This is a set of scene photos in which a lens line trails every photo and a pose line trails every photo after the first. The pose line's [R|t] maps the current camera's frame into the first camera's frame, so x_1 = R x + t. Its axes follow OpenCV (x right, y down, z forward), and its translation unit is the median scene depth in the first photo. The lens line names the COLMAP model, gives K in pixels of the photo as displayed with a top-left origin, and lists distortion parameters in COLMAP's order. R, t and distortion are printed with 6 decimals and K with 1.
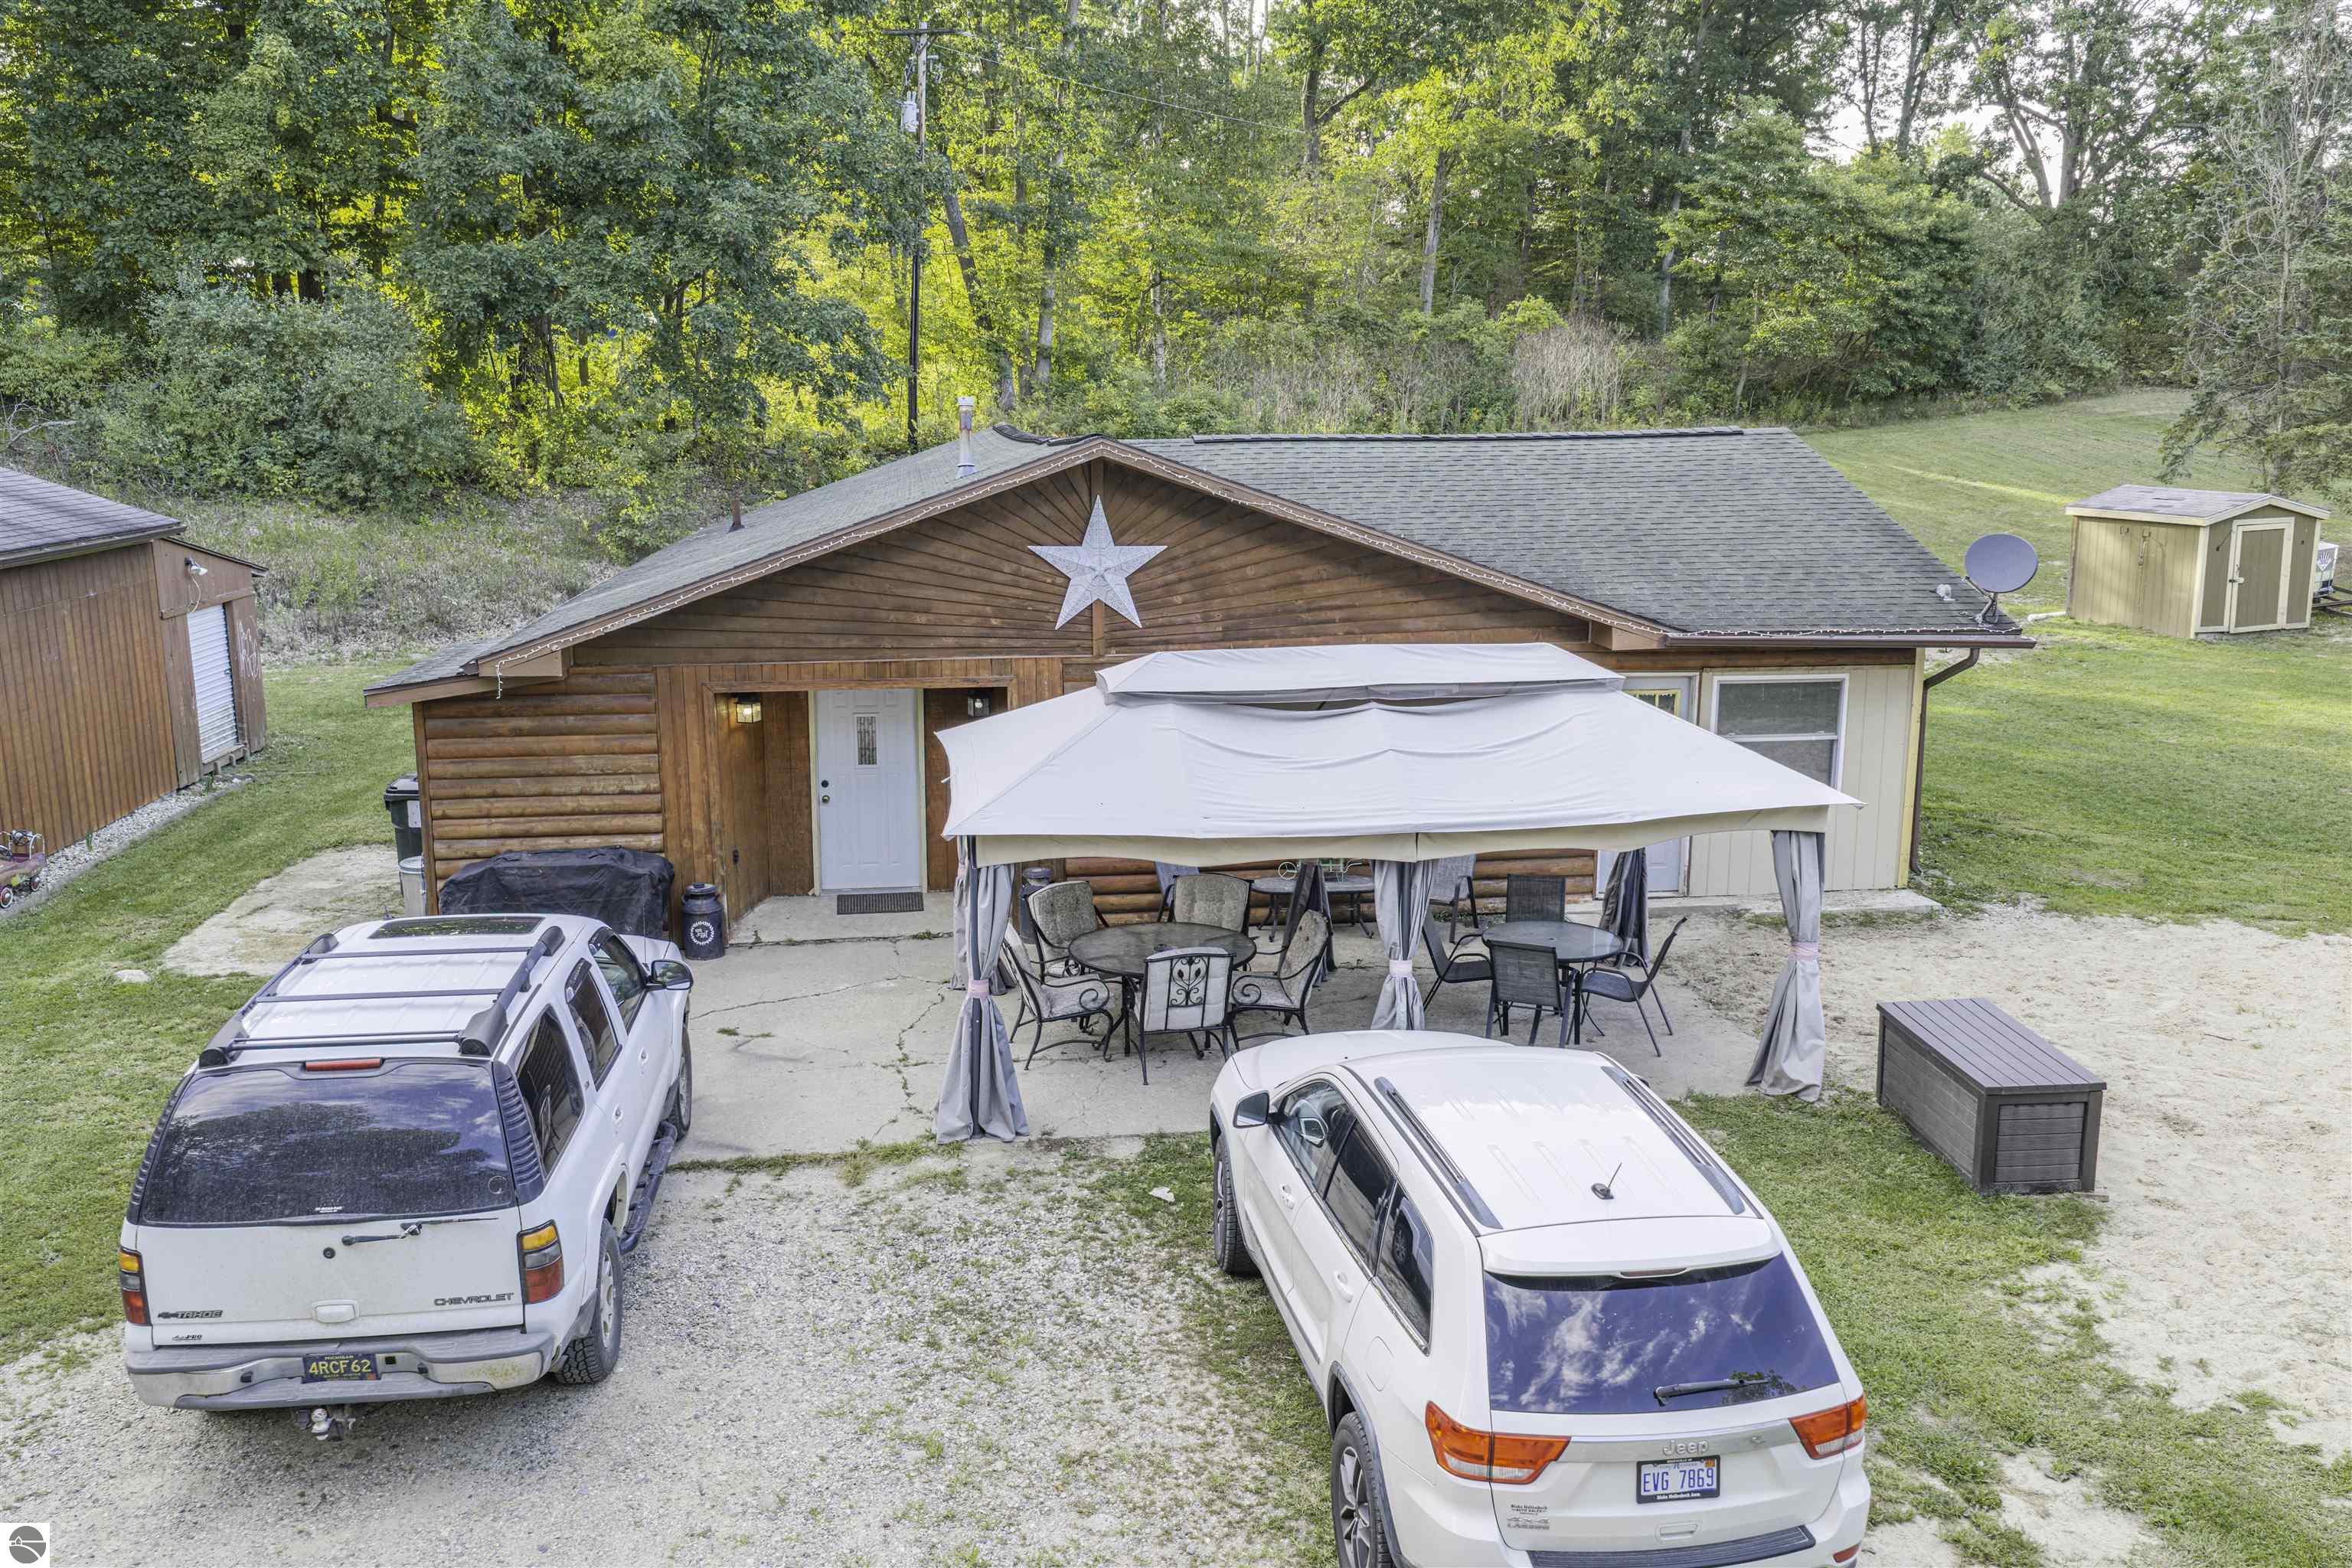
lens RADIAL K [[1952.5, 0, 1176.0], [0, 1952.5, 784.0], [0, 0, 1]] dist [0.022732, -0.031548]
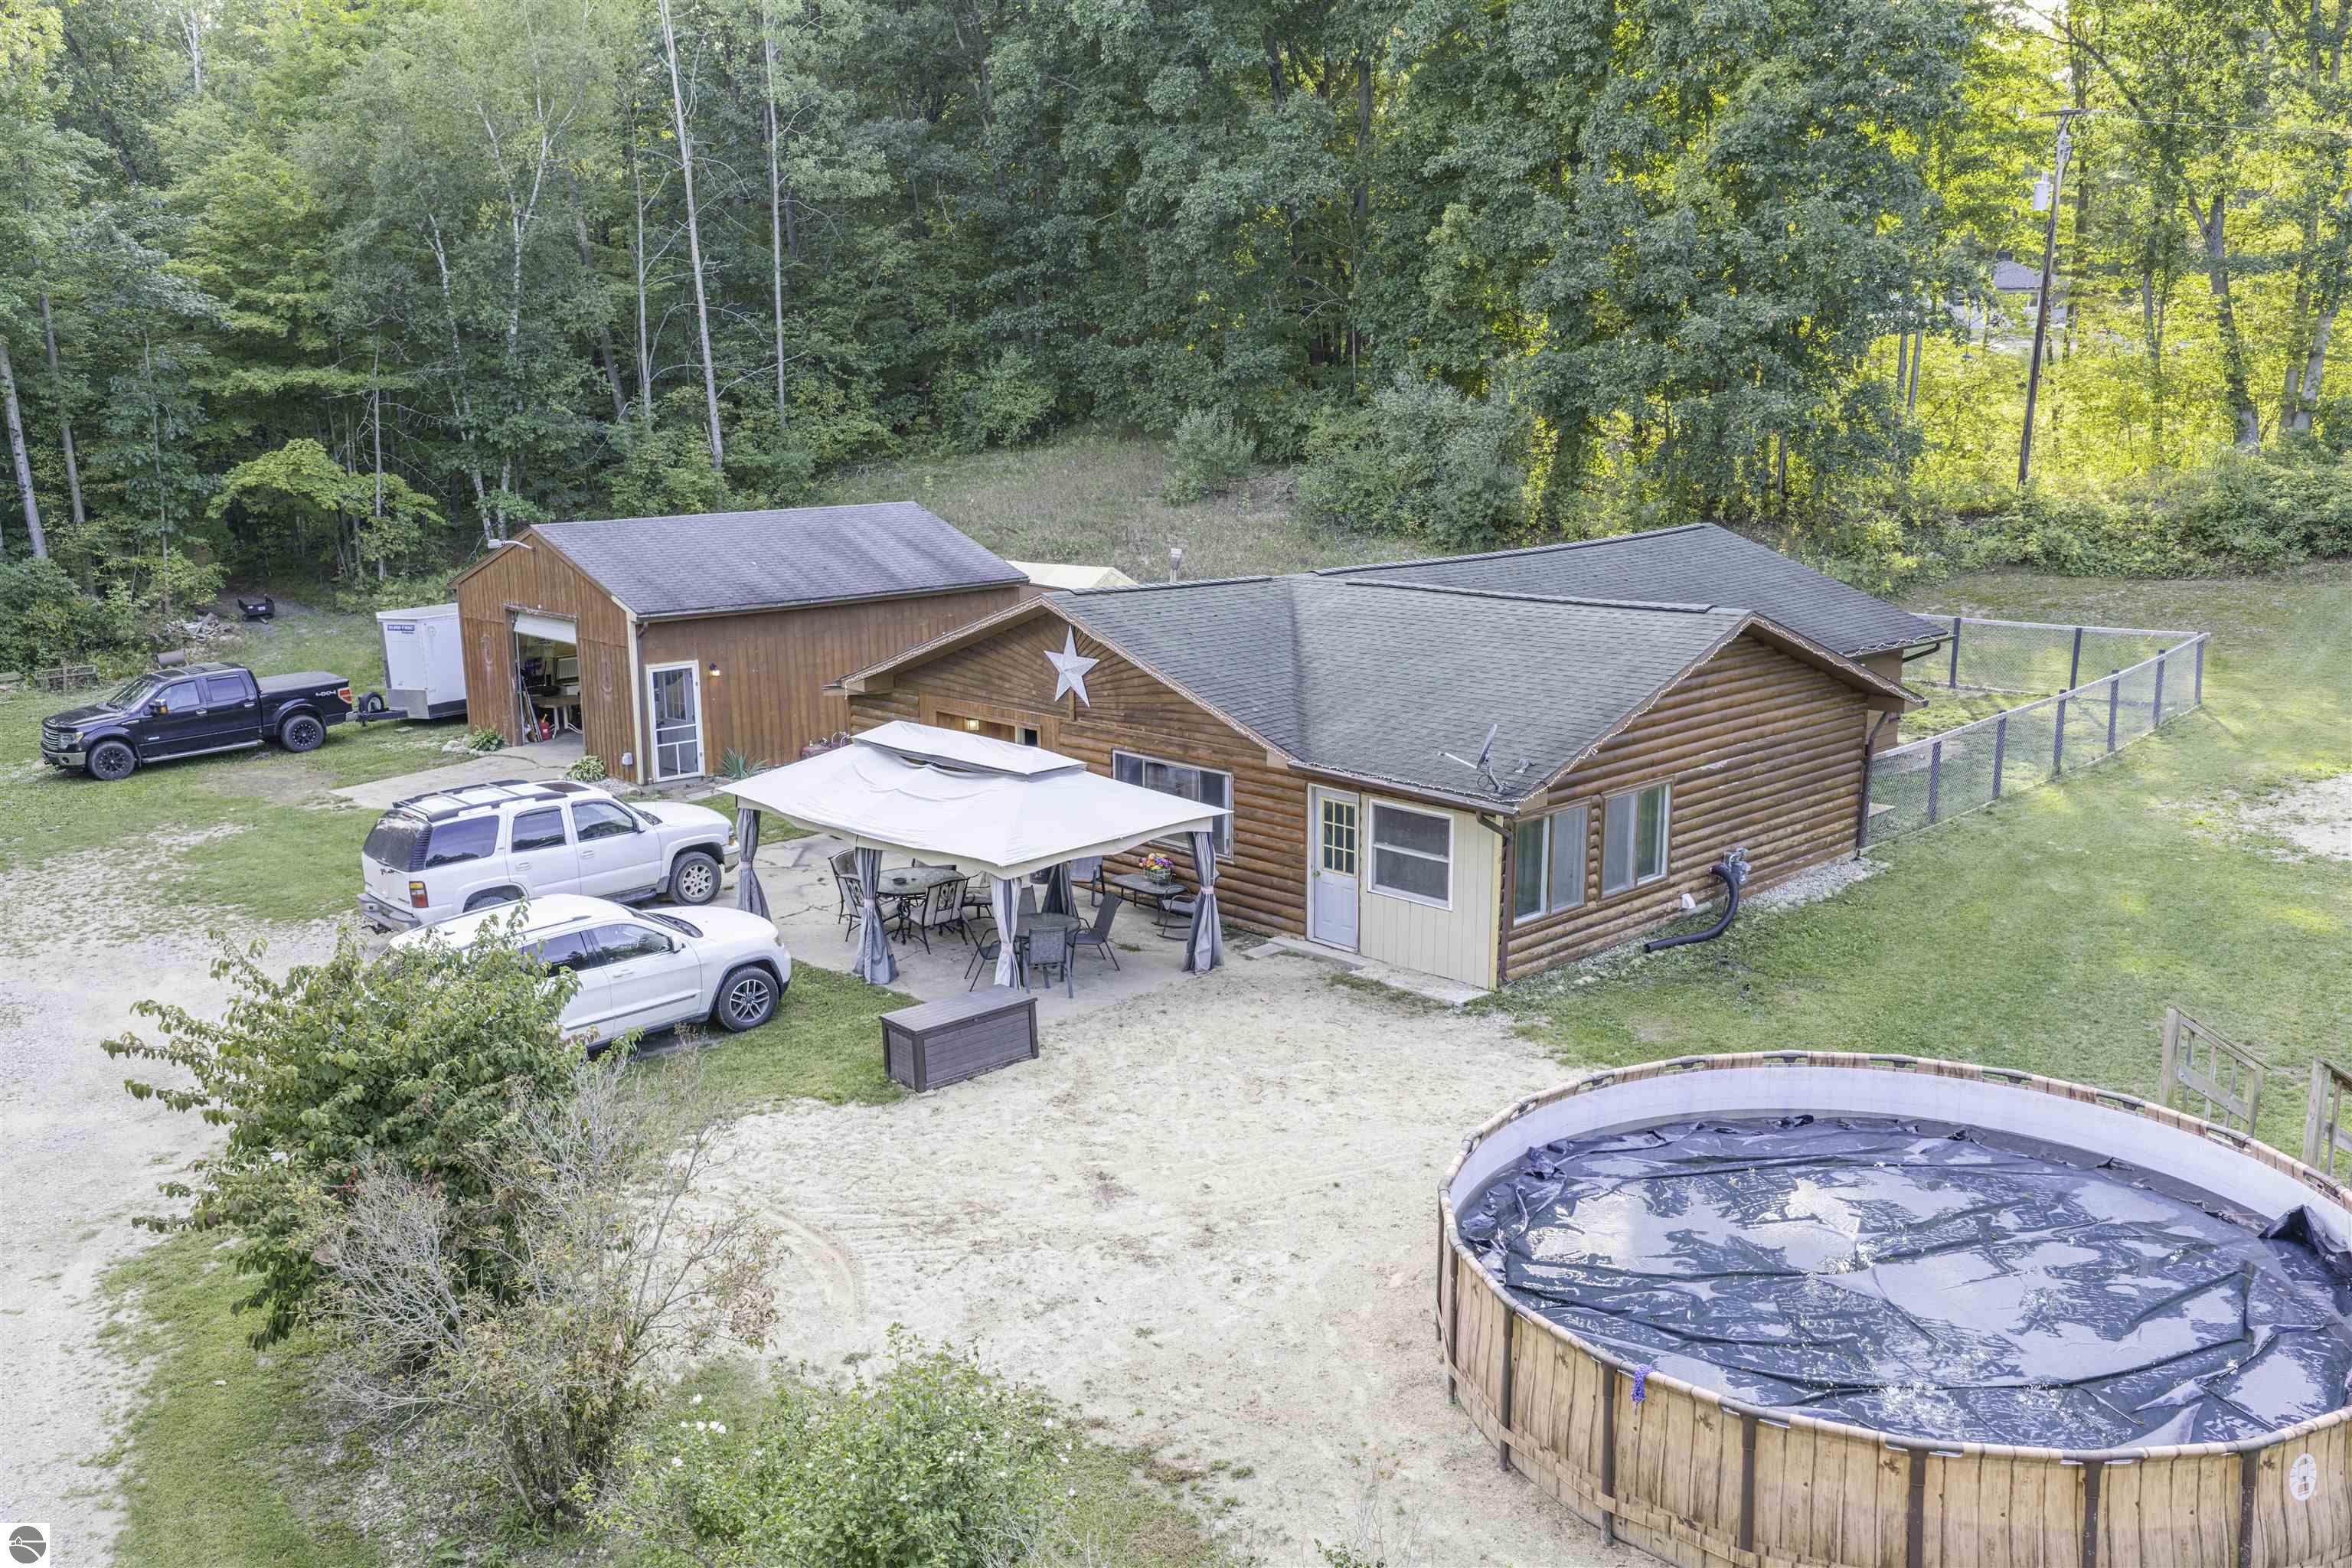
lens RADIAL K [[1952.5, 0, 1176.0], [0, 1952.5, 784.0], [0, 0, 1]] dist [0.022732, -0.031548]
pose [[0.595919, 0.166701, -0.785552, 1.341462], [-0.149101, 0.984176, 0.095743, -0.186368], [0.789081, 0.060071, 0.611344, 0.055081]]
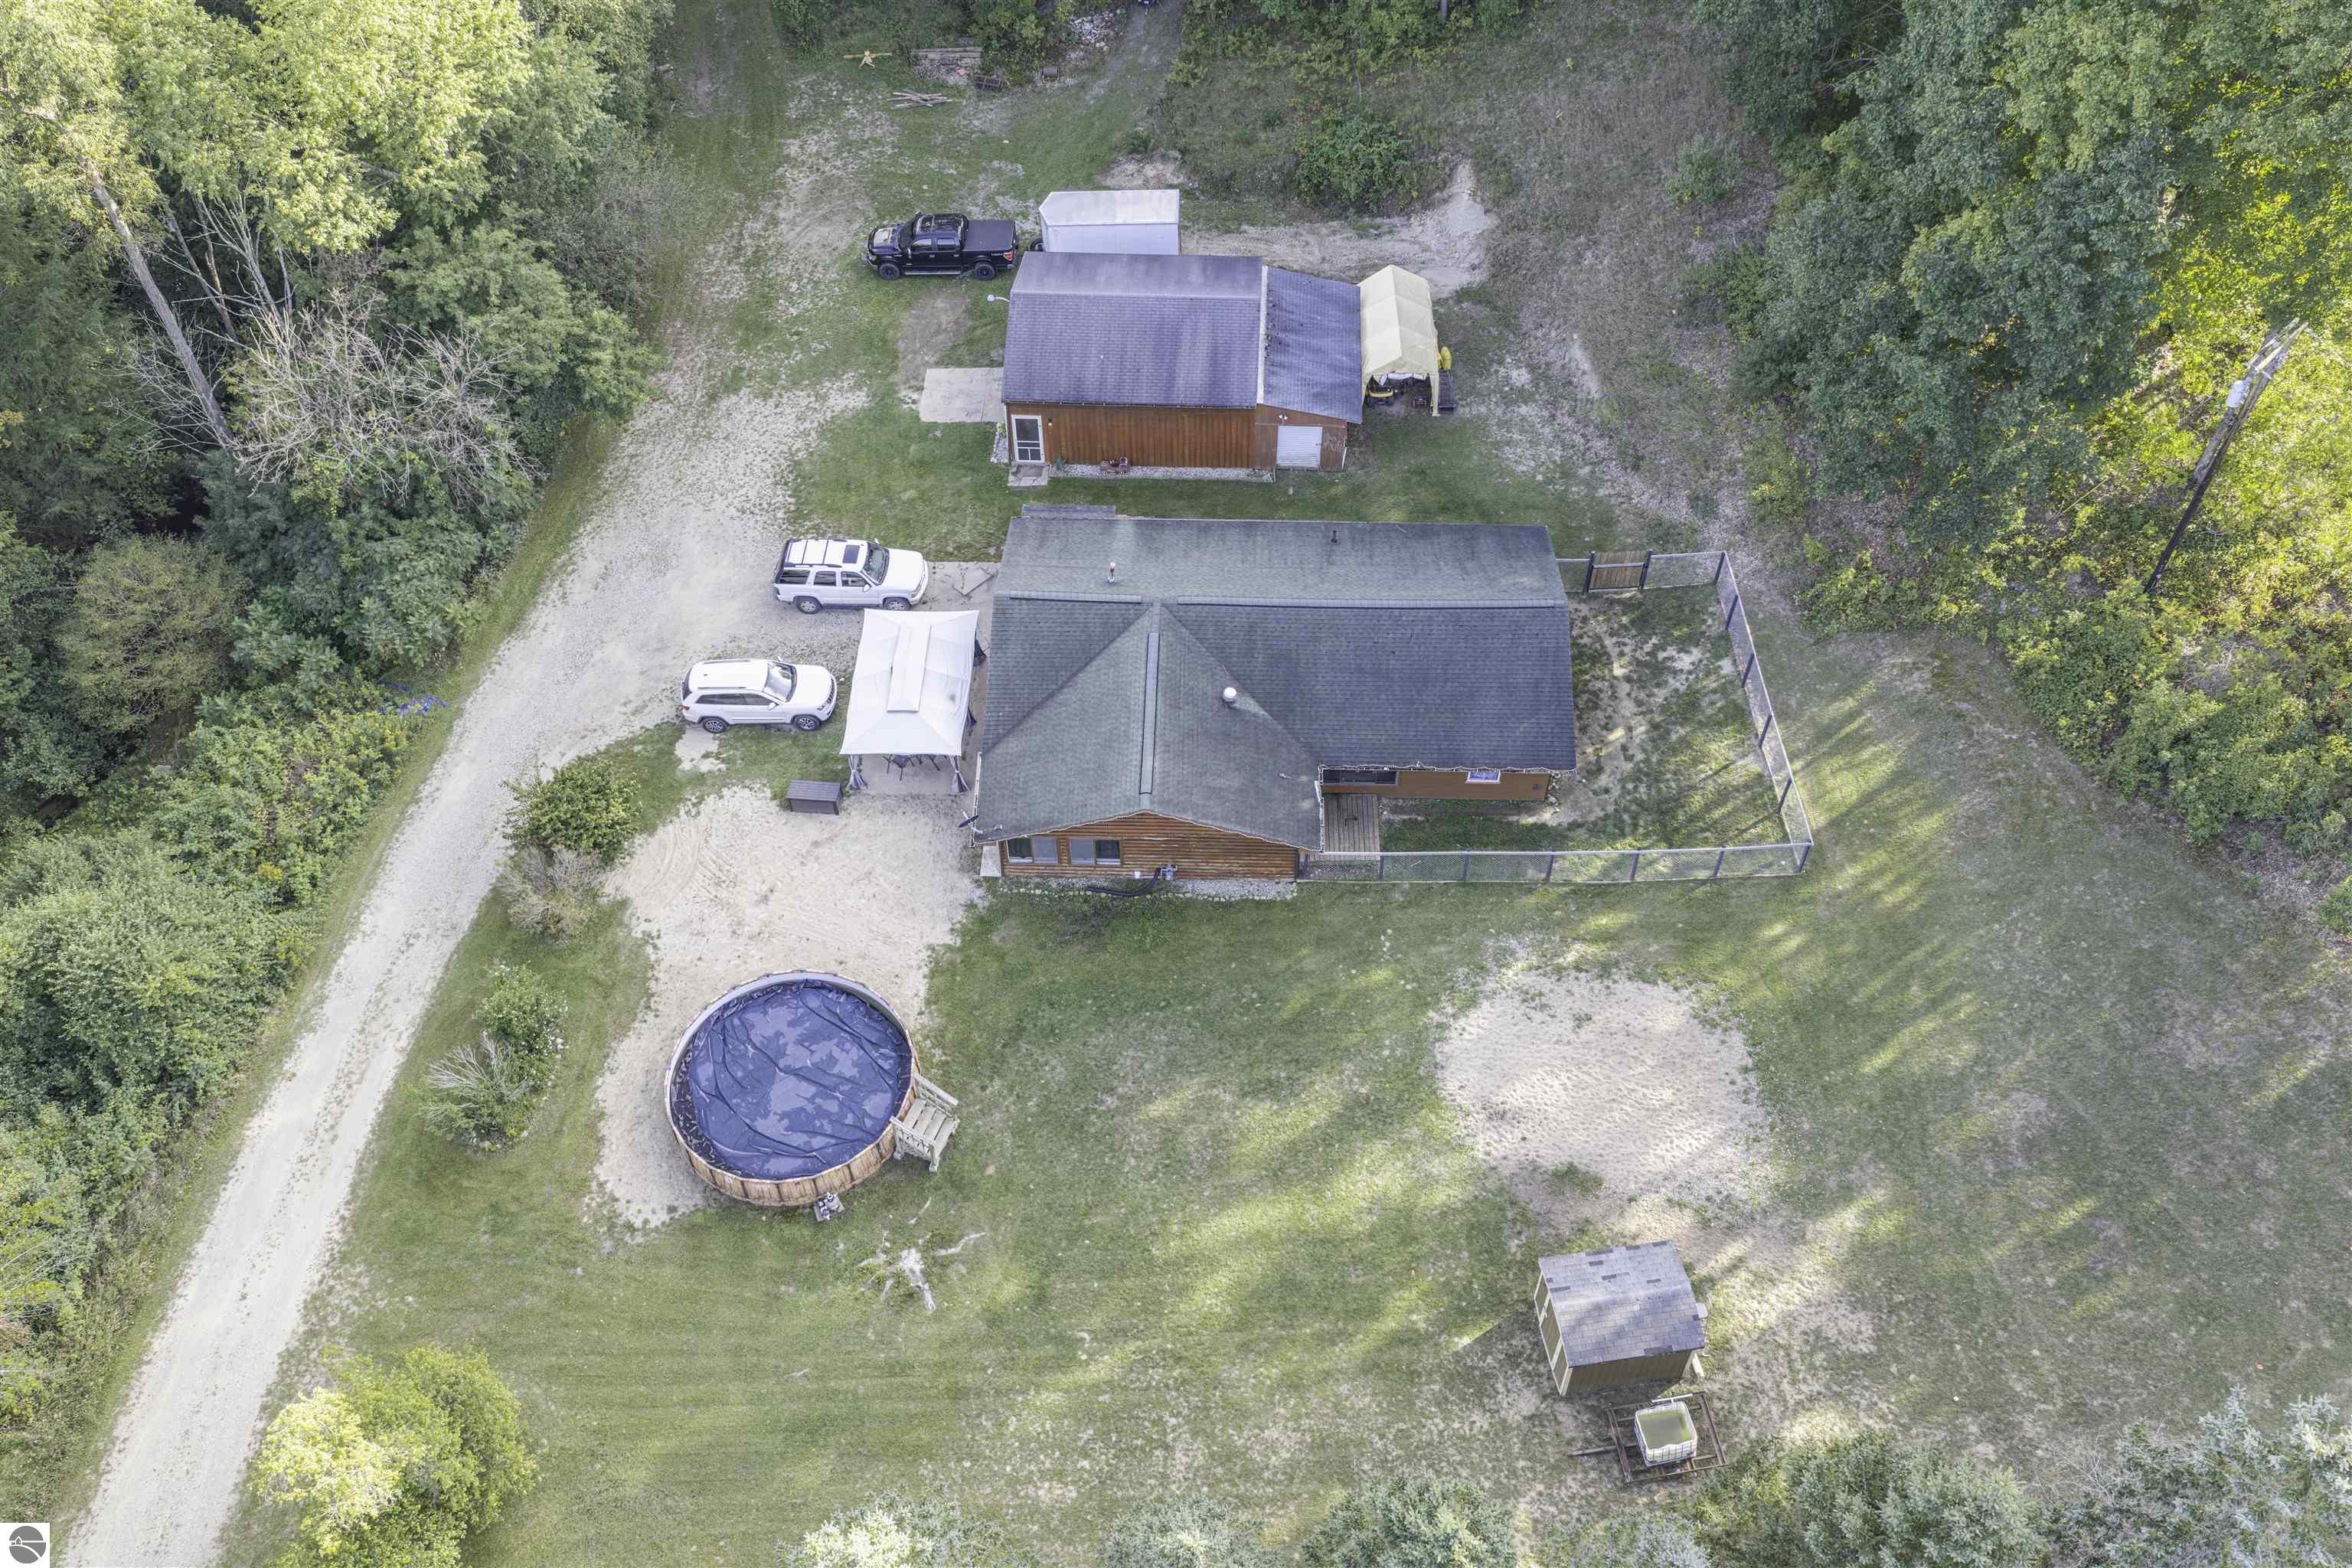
lens RADIAL K [[1966.8, 0, 1176.0], [0, 1966.8, 784.0], [0, 0, 1]] dist [0.034902, -0.004357]
pose [[-0.155011, 0.779258, -0.607231, 2.352289], [-0.179982, 0.582098, 0.792950, -2.847728], [0.971379, 0.232207, 0.050020, 1.169077]]
